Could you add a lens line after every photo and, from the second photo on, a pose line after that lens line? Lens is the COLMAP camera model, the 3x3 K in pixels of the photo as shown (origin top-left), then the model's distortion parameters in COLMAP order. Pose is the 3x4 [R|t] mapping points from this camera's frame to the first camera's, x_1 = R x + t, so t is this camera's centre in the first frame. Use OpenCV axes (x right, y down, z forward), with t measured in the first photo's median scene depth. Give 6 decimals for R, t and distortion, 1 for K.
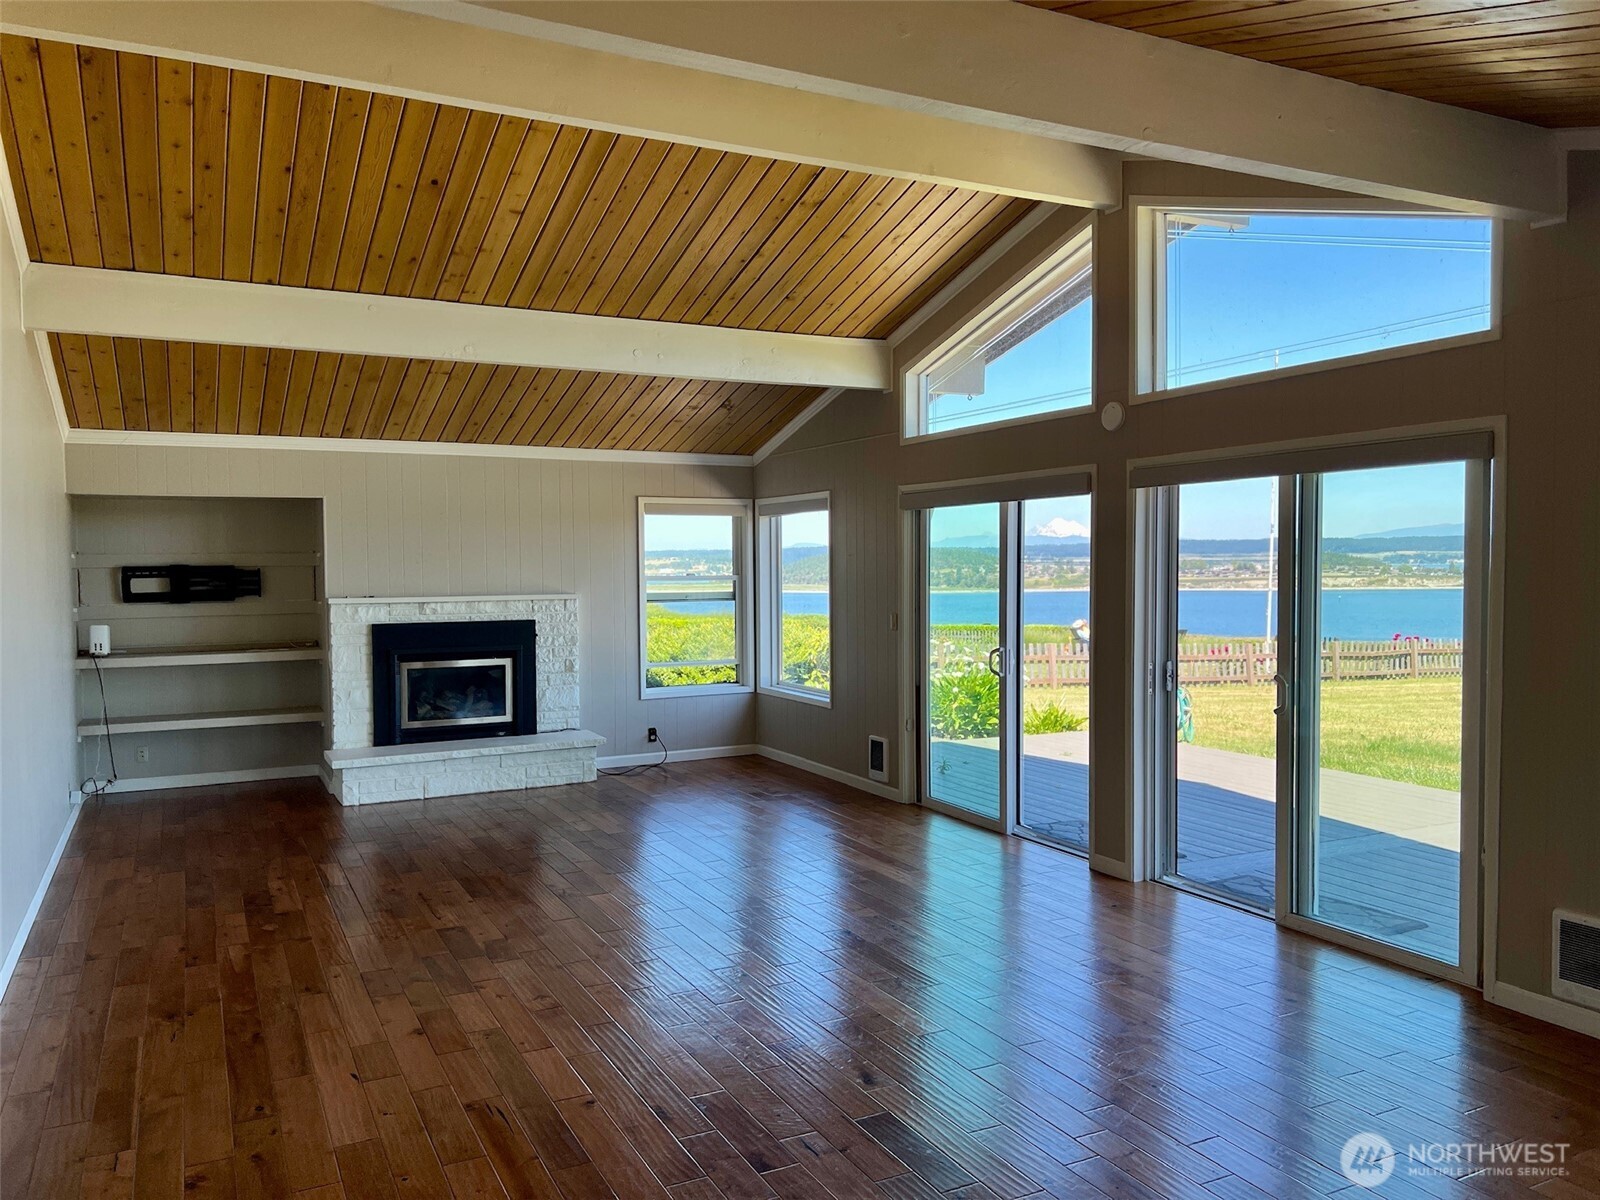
lens RADIAL K [[1209.2, 0, 797.4], [0, 1209.2, 610.0], [0, 0, 1]] dist [0.025958, -0.022534]
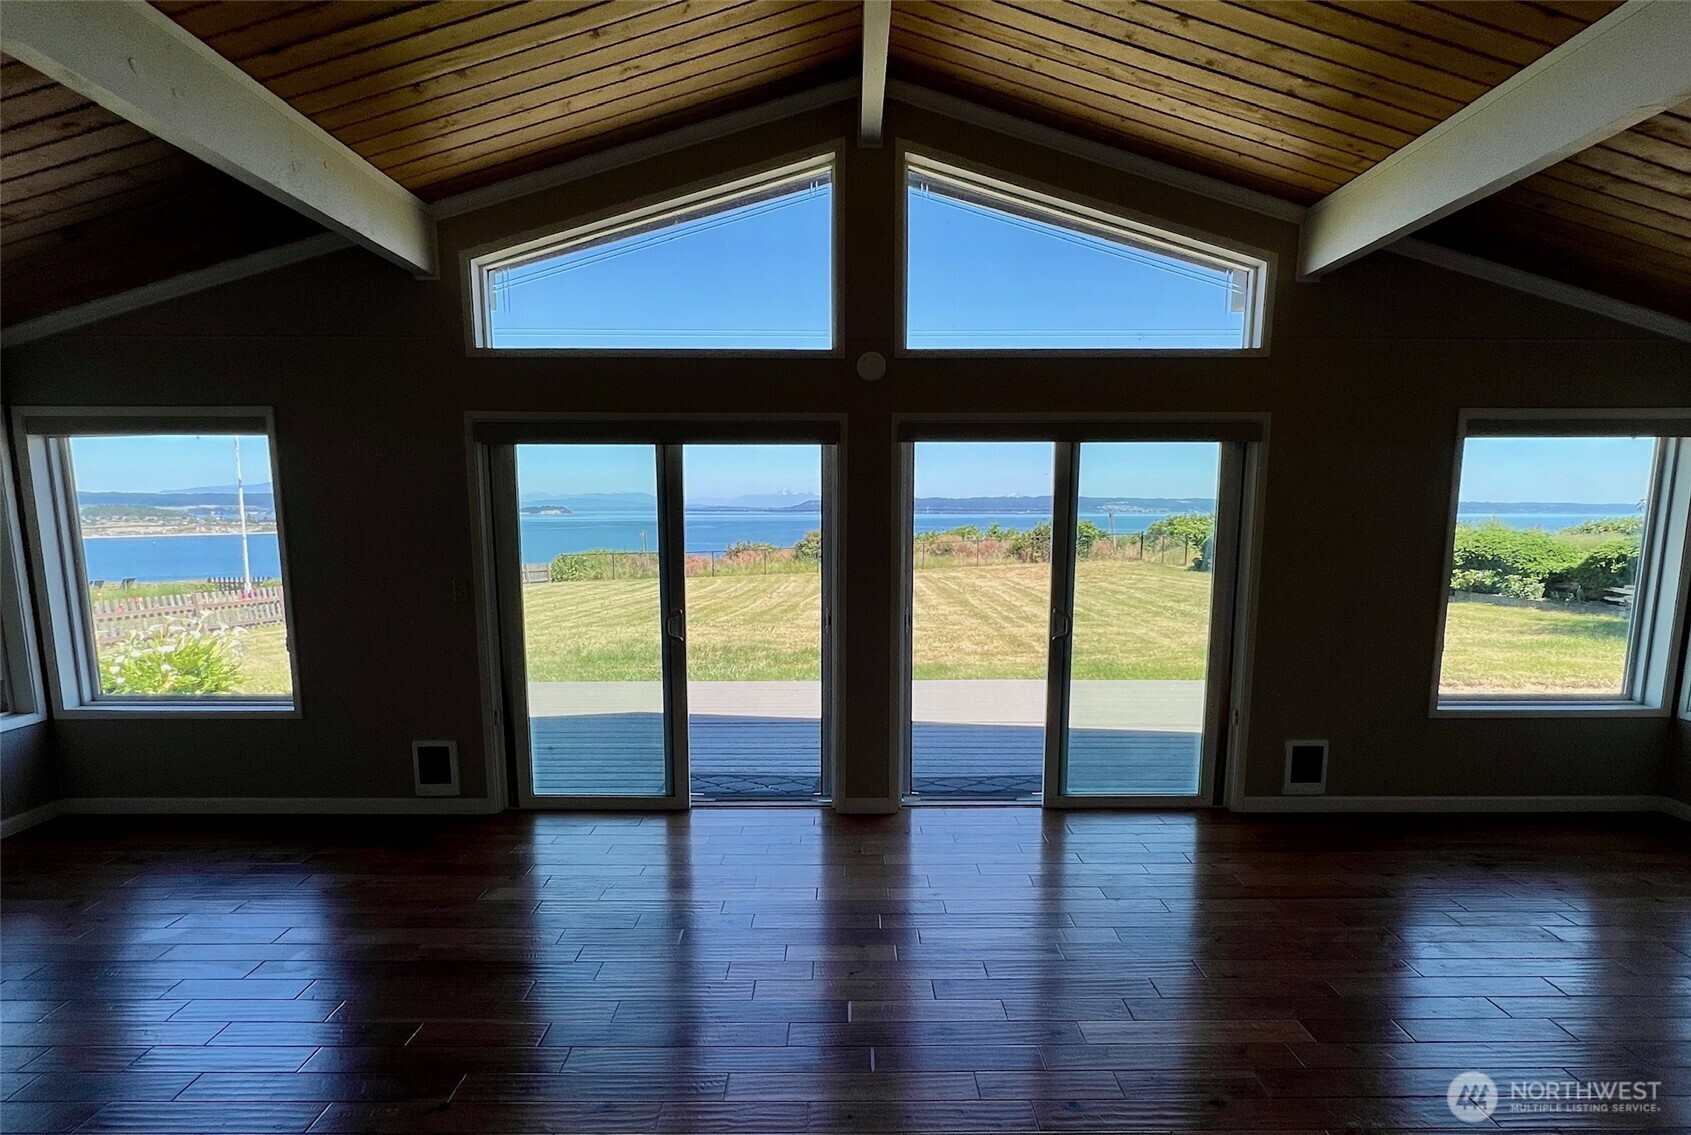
lens RADIAL K [[831.9, 0, 852.5], [0, 831.9, 621.5], [0, 0, 1]] dist [-0.000806, -0.000851]
pose [[0.438304, -0.111802, 0.891846, -0.356086], [0.032377, 0.993554, 0.108640, -0.024832], [-0.898243, -0.018742, 0.439099, 0.668787]]
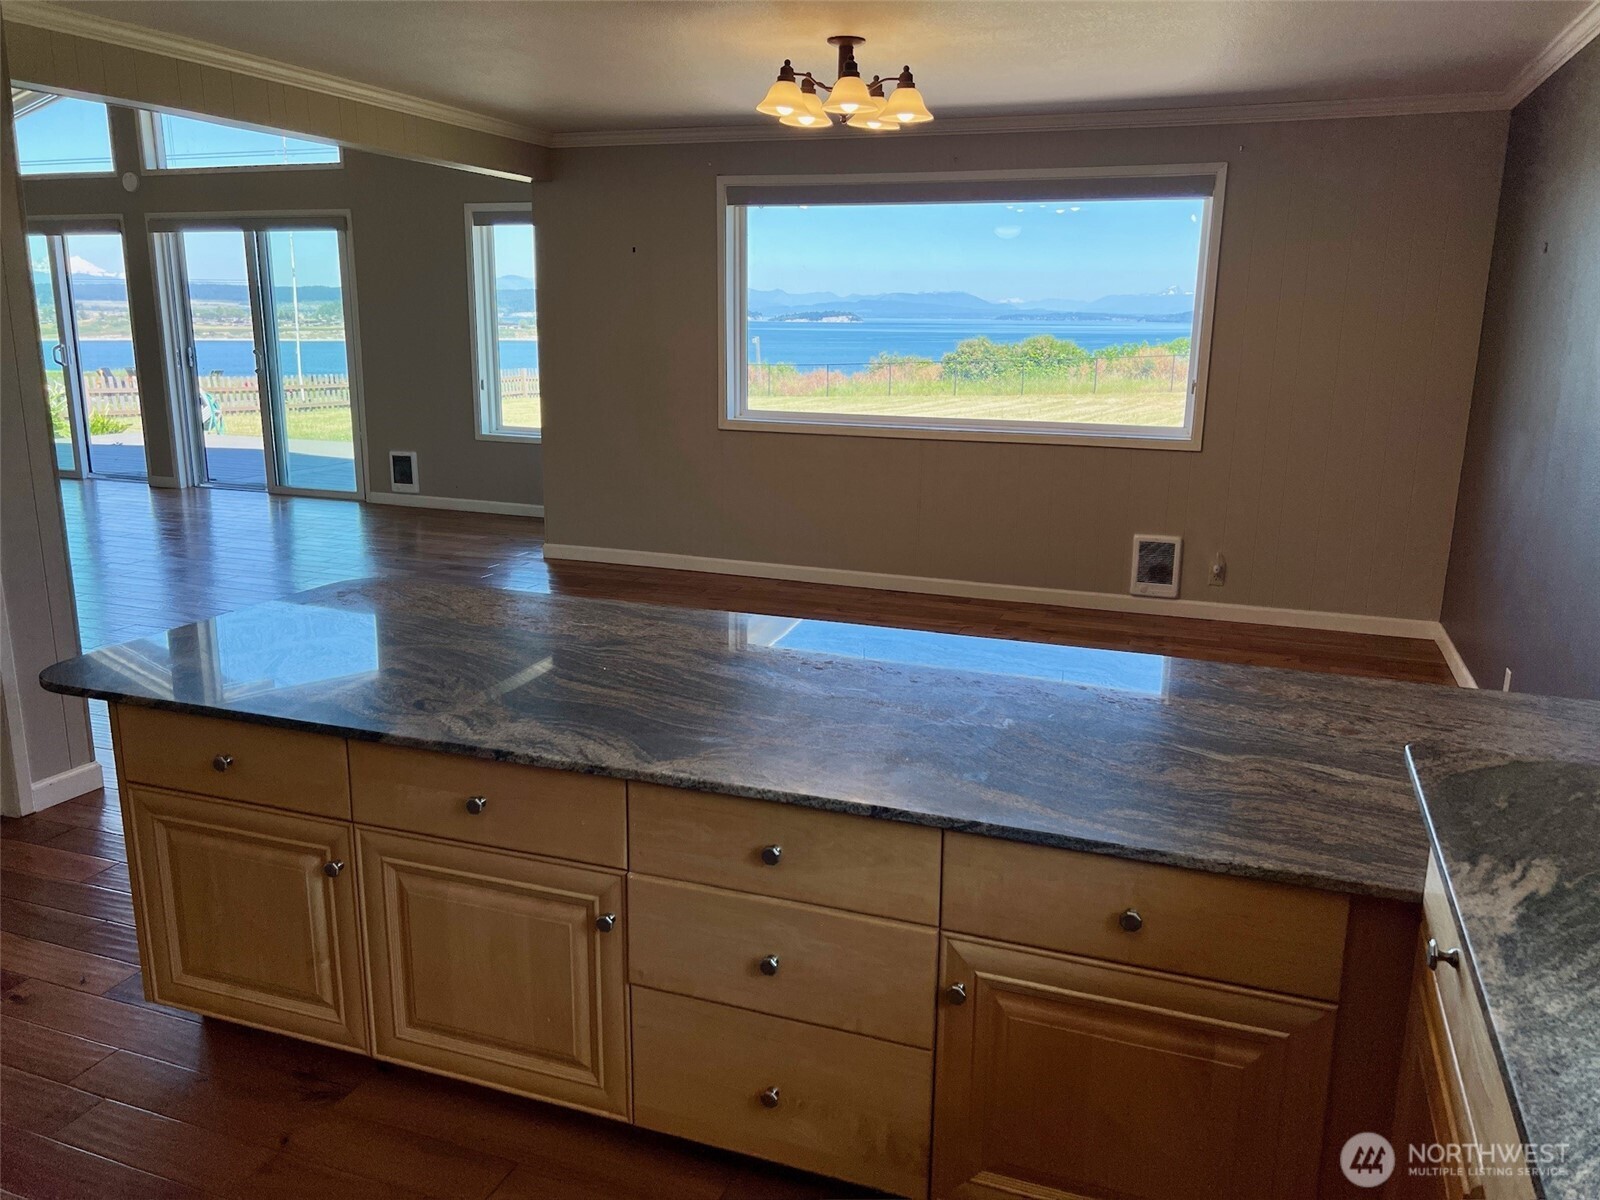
lens RADIAL K [[1209.2, 0, 805.9], [0, 1209.2, 604.7], [0, 0, 1]] dist [0.025958, -0.022534]
pose [[0.733378, -0.141740, 0.664881, -0.193565], [0.009378, 0.980040, 0.198581, 0.059213], [-0.679757, -0.139400, 0.720068, -0.692079]]
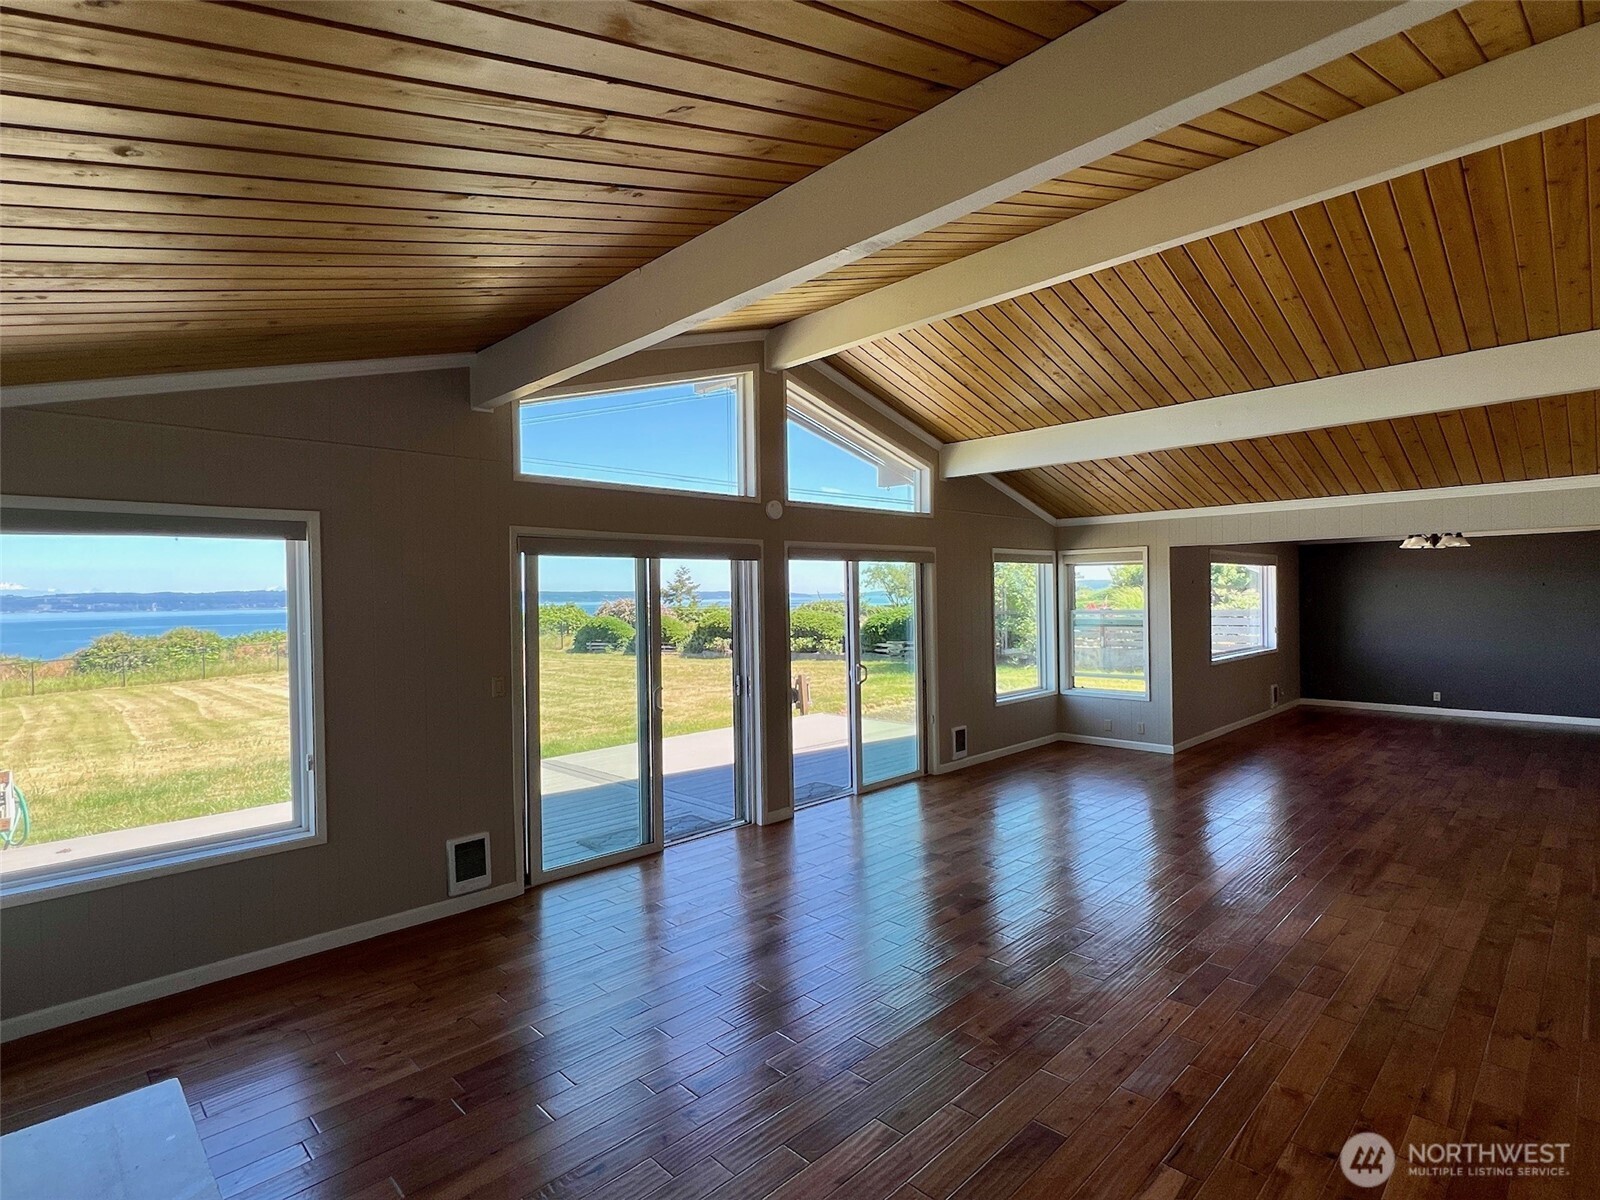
lens RADIAL K [[773.7, 0, 797.9], [0, 773.7, 606.0], [0, 0, 1]] dist [-0.033061, -0.000450]
pose [[-0.302728, 0.000460, 0.953077, -0.608191], [0.057850, 0.998165, 0.017893, -0.054235], [-0.951320, 0.060552, -0.302199, 1.190364]]
